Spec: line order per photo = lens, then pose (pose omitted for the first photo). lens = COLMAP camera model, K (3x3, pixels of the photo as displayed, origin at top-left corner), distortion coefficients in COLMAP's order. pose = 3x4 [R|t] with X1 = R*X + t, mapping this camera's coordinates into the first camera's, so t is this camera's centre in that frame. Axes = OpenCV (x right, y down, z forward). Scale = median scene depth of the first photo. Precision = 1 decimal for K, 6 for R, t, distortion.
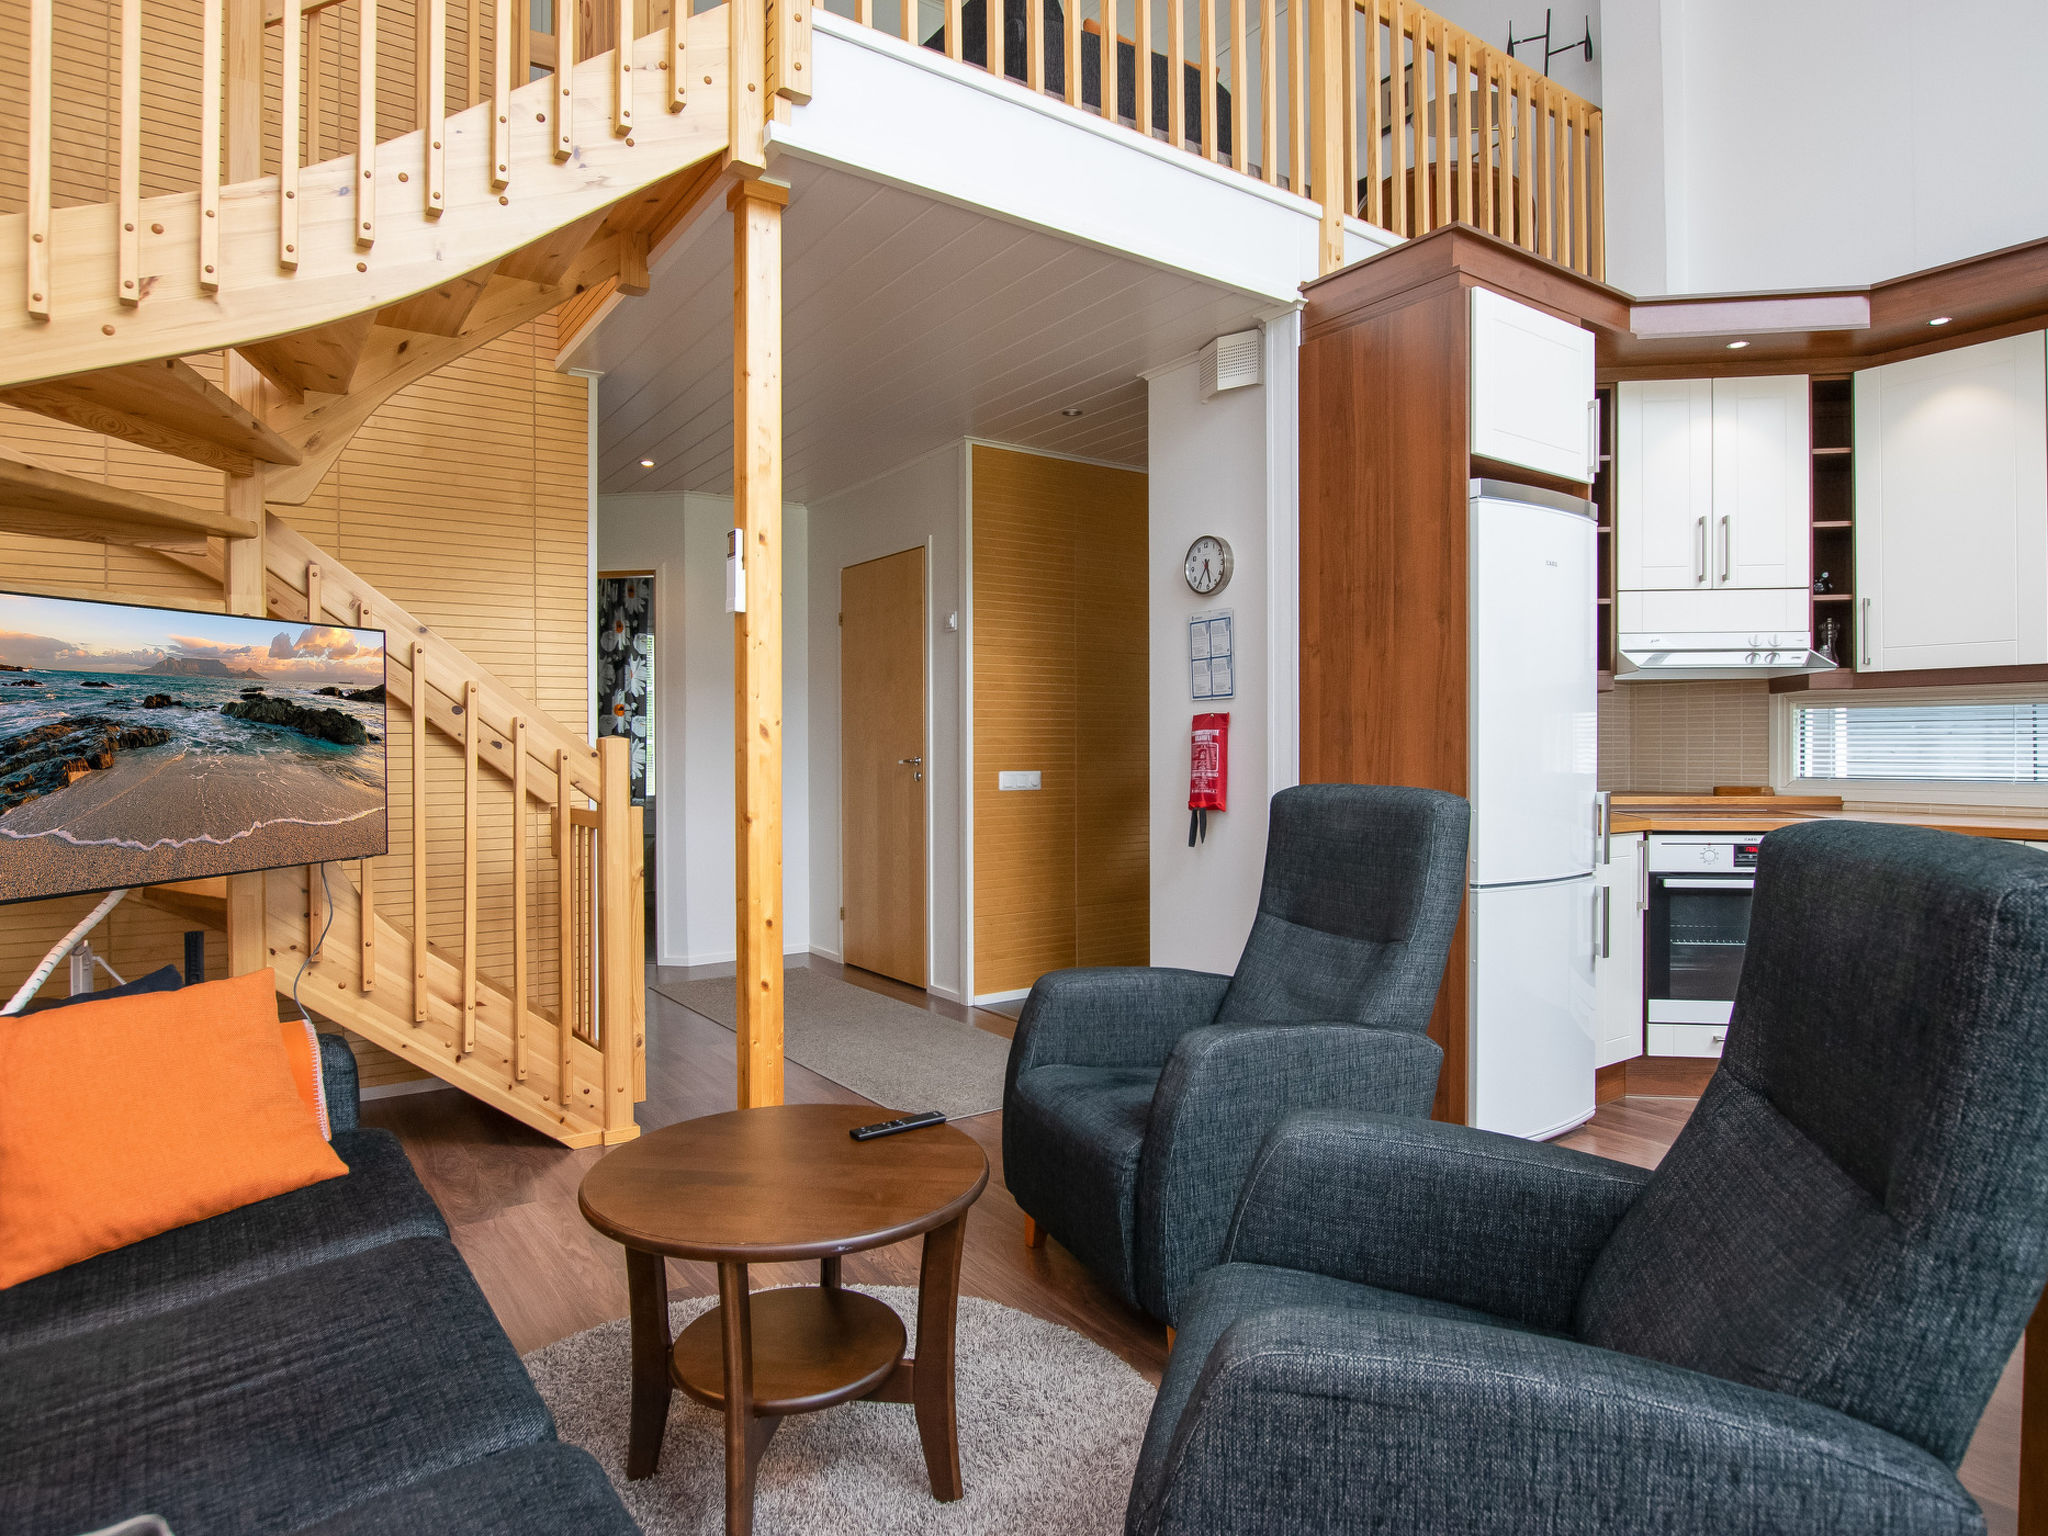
lens RADIAL K [[1190.2, 0, 1024.0], [0, 1190.2, 768.0], [0, 0, 1]] dist [-0.025646, 0.002232]
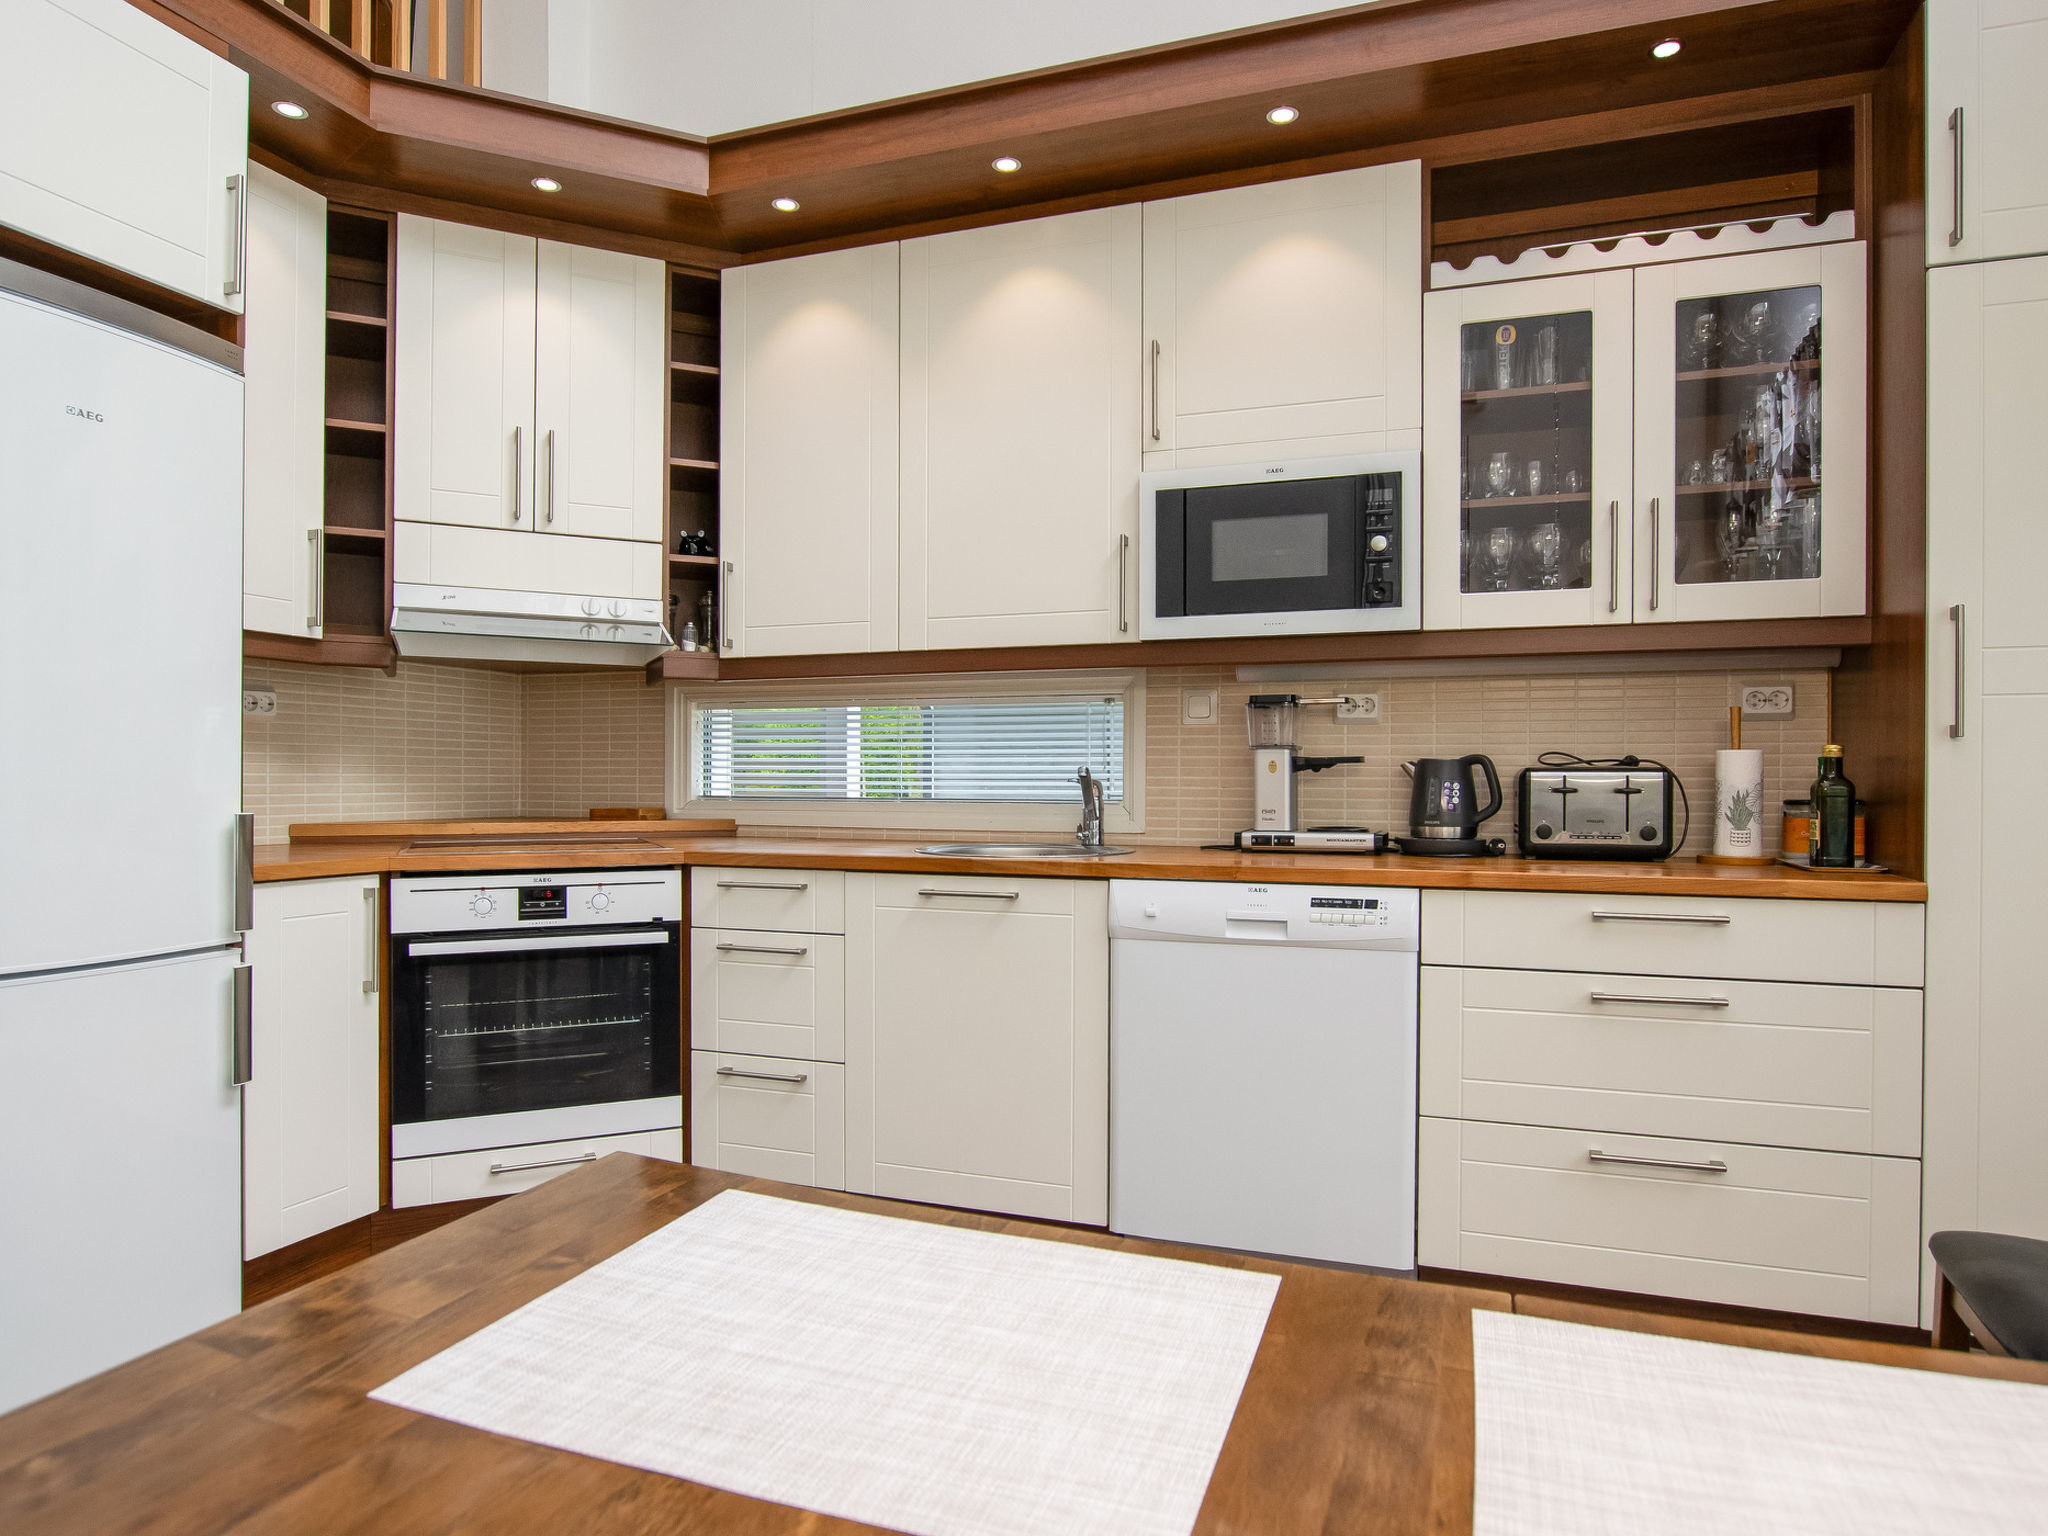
lens RADIAL K [[1293.3, 0, 1016.9], [0, 1293.3, 805.0], [0, 0, 1]] dist [-0.020697, 0.001525]
pose [[0.818936, -0.003157, 0.573876, 0.378792], [0.001185, 0.999992, 0.003810, 0.012083], [-0.573884, -0.002440, 0.818933, 0.192122]]
